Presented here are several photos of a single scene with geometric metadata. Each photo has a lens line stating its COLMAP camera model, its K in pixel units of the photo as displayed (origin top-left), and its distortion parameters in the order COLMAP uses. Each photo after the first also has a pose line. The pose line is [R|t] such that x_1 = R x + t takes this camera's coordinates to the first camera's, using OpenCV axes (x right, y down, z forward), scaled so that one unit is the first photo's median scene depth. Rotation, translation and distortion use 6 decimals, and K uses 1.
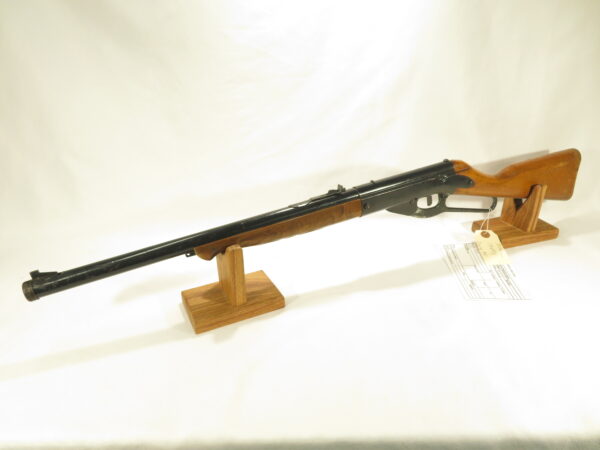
lens RADIAL K [[421.6, 0, 300.0], [0, 421.6, 225.0], [0, 0, 1]] dist [0.000927, -0.000739]
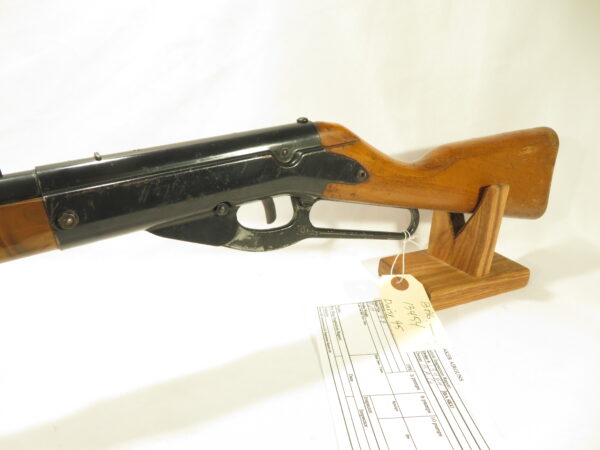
lens RADIAL K [[421.6, 0, 300.0], [0, 421.6, 225.0], [0, 0, 1]] dist [0.000927, -0.000739]
pose [[0.990866, -0.002335, 0.134829, 0.255983], [0.014934, 0.995600, -0.092510, -0.002193], [-0.134020, 0.093679, 0.986541, 0.517243]]
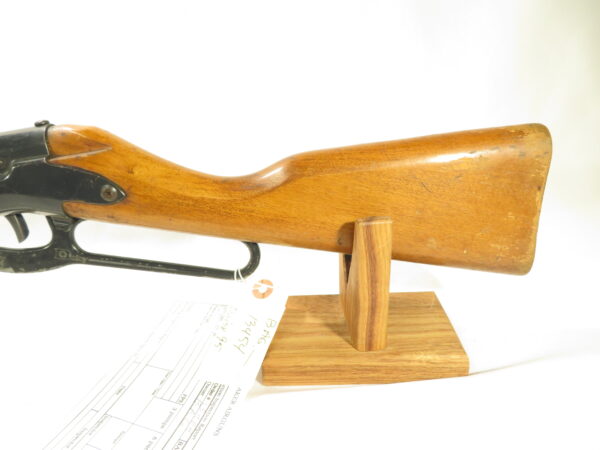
lens RADIAL K [[421.6, 0, 300.0], [0, 421.6, 225.0], [0, 0, 1]] dist [0.000927, -0.000739]
pose [[0.936678, 0.095730, -0.336854, 0.620166], [-0.117461, 0.992072, -0.044683, -0.067944], [0.329906, 0.081421, 0.940496, 0.661992]]
